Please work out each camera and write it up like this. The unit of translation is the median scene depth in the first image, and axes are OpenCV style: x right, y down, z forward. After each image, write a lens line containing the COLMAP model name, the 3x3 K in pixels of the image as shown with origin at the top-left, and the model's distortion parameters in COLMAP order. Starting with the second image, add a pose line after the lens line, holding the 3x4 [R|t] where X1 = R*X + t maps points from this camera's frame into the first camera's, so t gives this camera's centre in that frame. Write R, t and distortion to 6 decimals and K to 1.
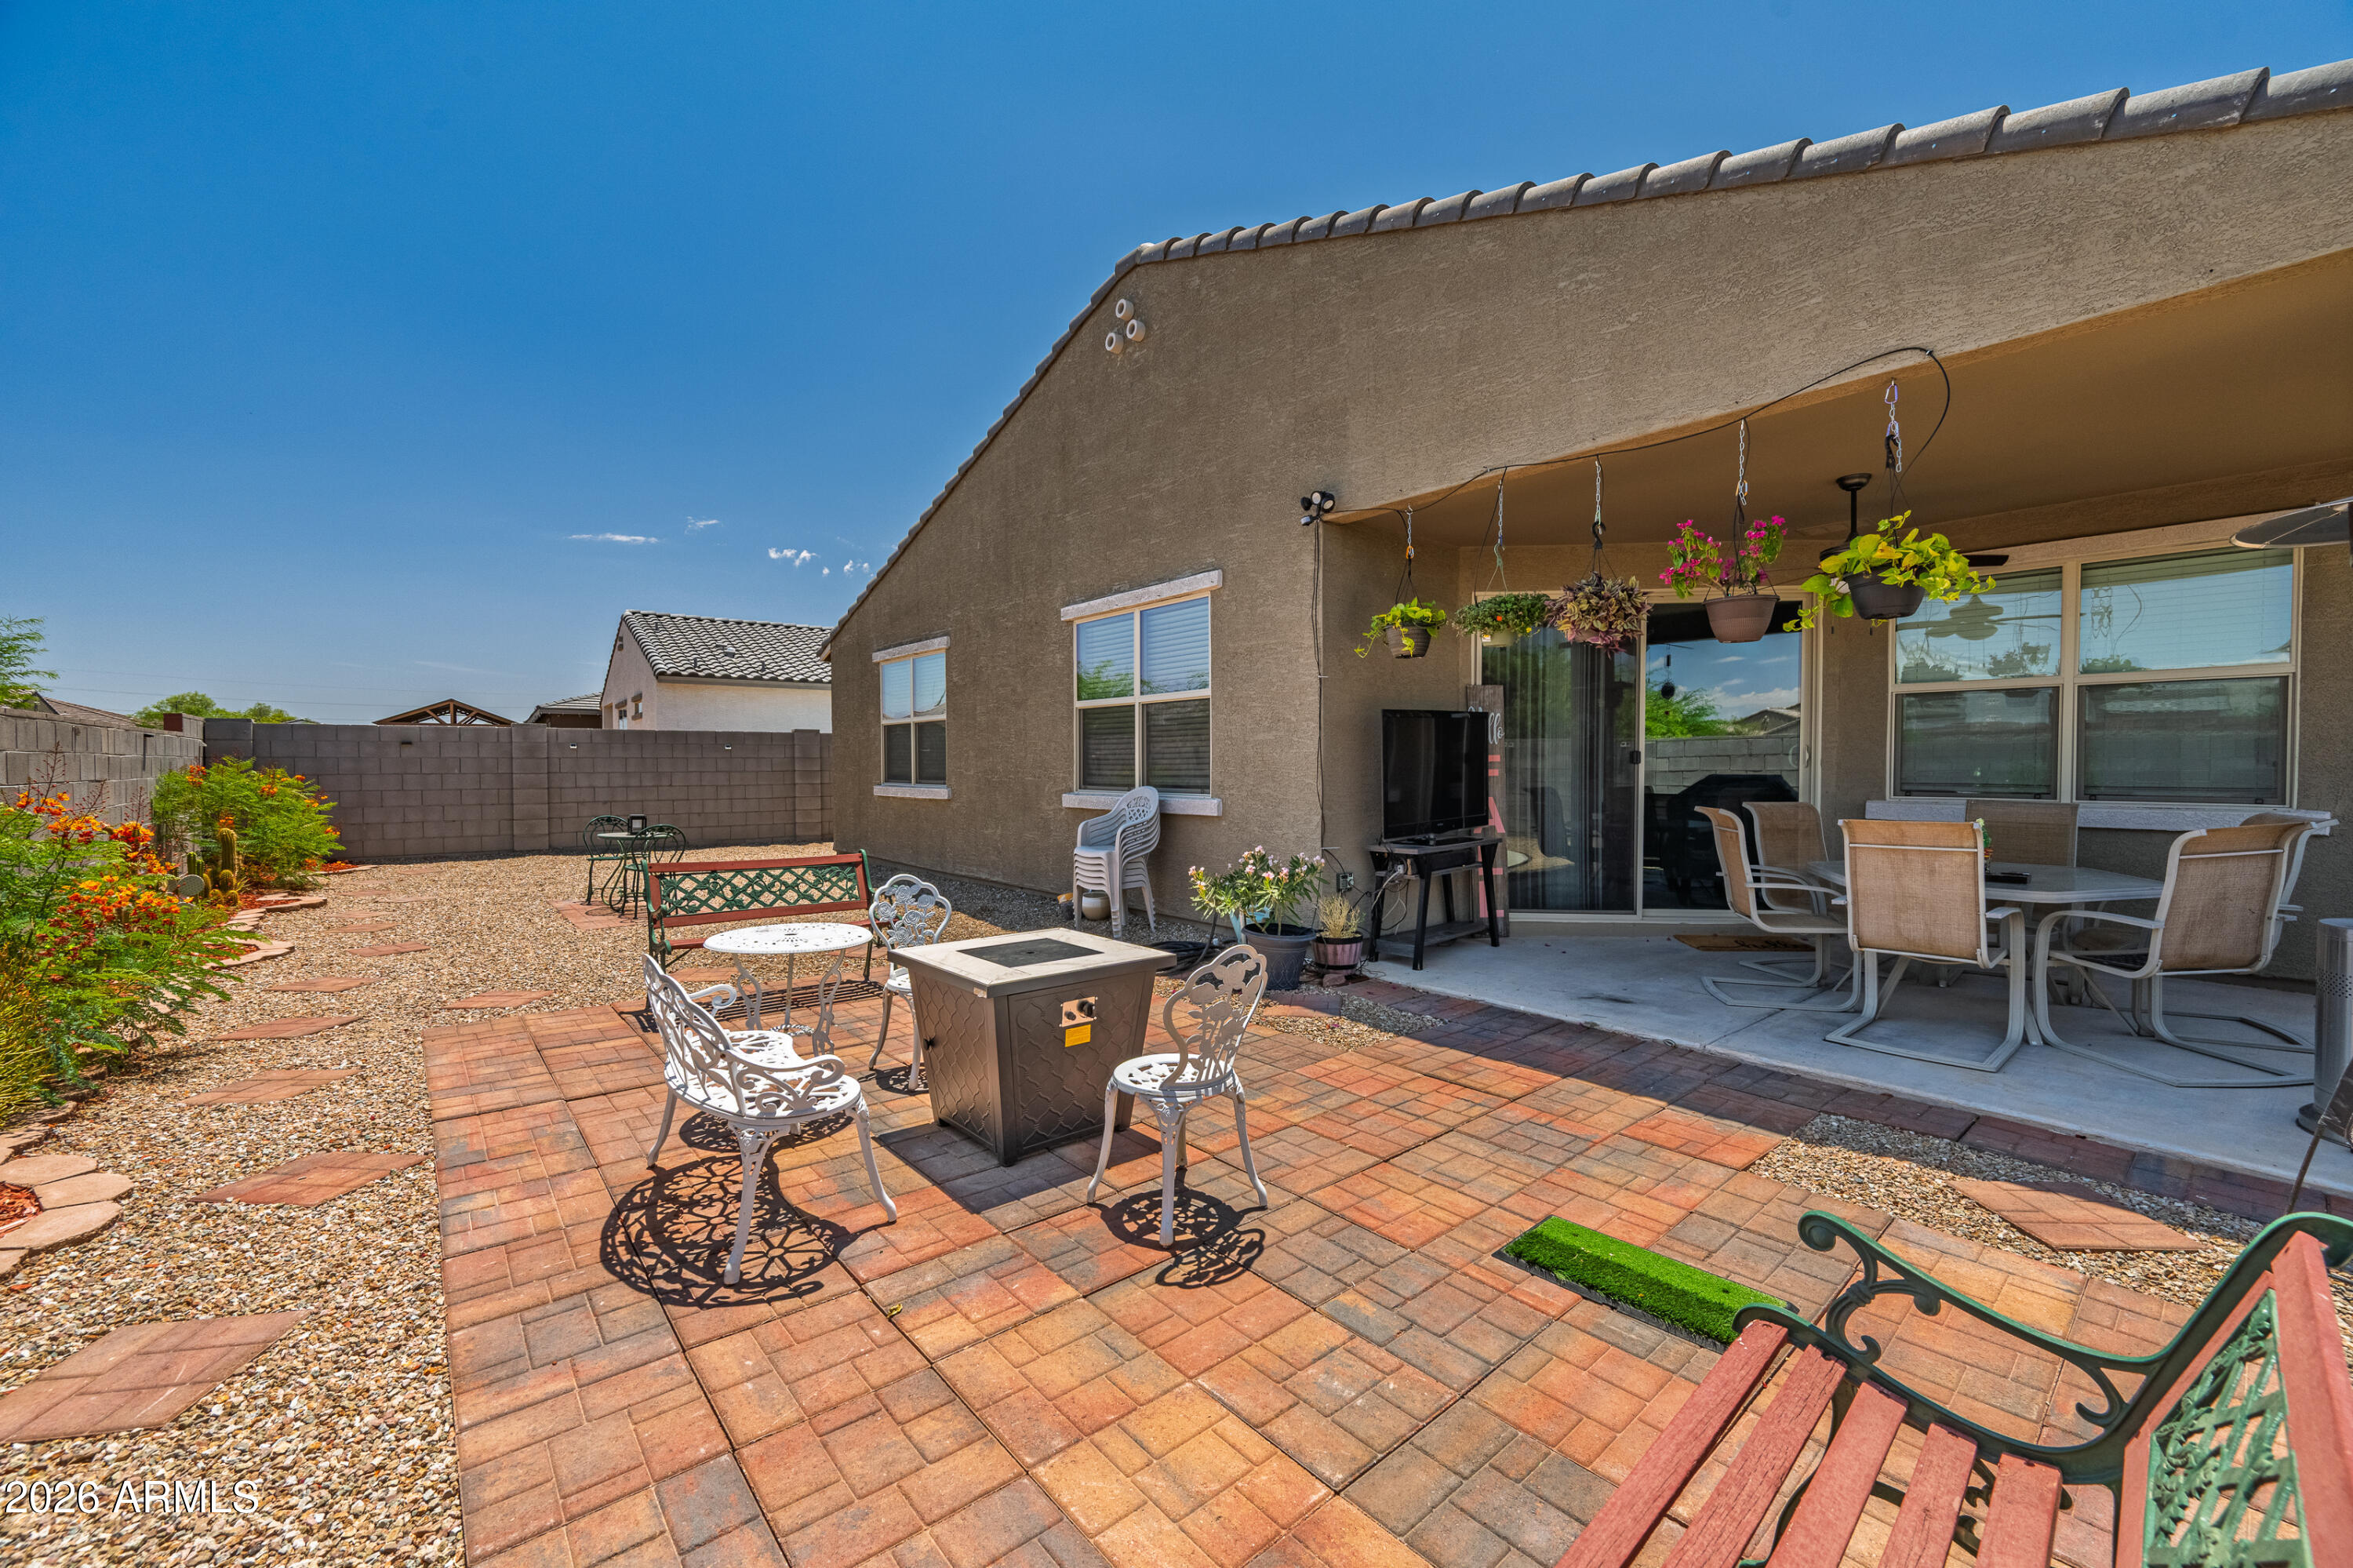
lens RADIAL K [[935.0, 0, 1182.2], [0, 935.0, 788.4], [0, 0, 1]] dist [-0.001418, 0.000030]
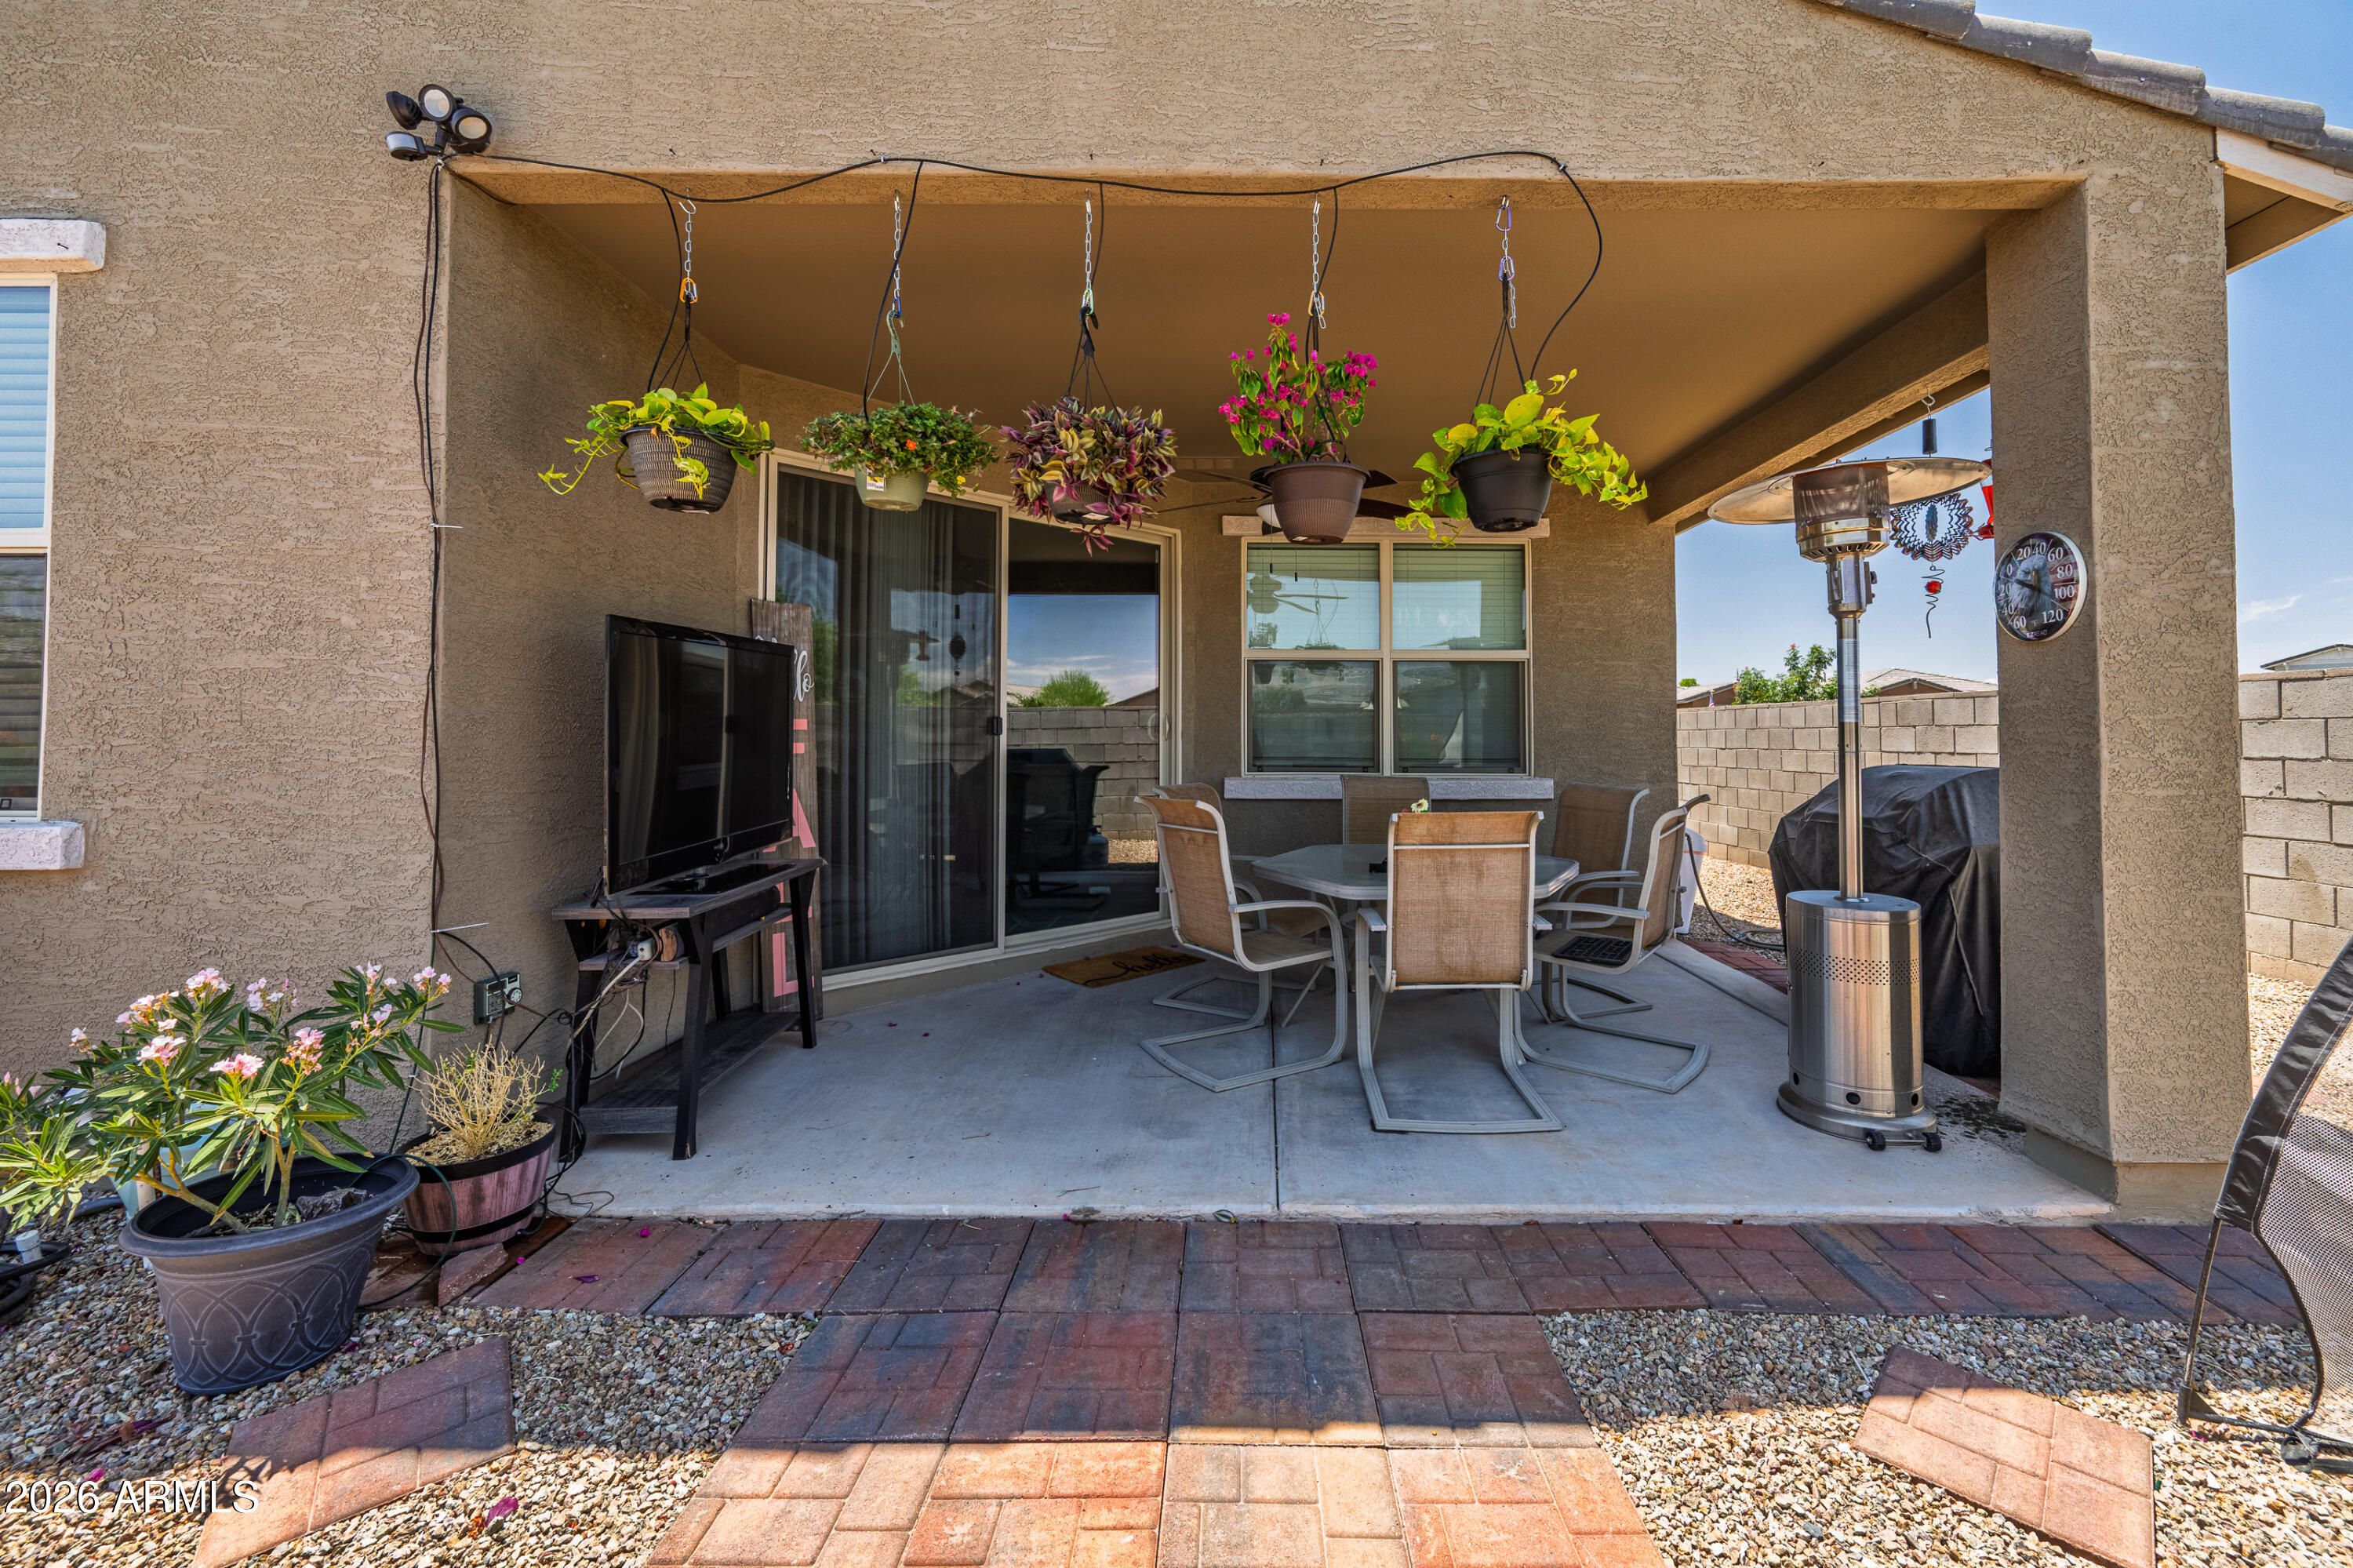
lens RADIAL K [[935.0, 0, 1225.7], [0, 935.0, 713.4], [0, 0, 1]] dist [-0.001418, 0.000030]
pose [[0.638257, 0.023497, 0.769465, 0.053762], [0.016214, 0.998902, -0.043953, -0.010142], [-0.769652, 0.040529, 0.637175, 0.476170]]
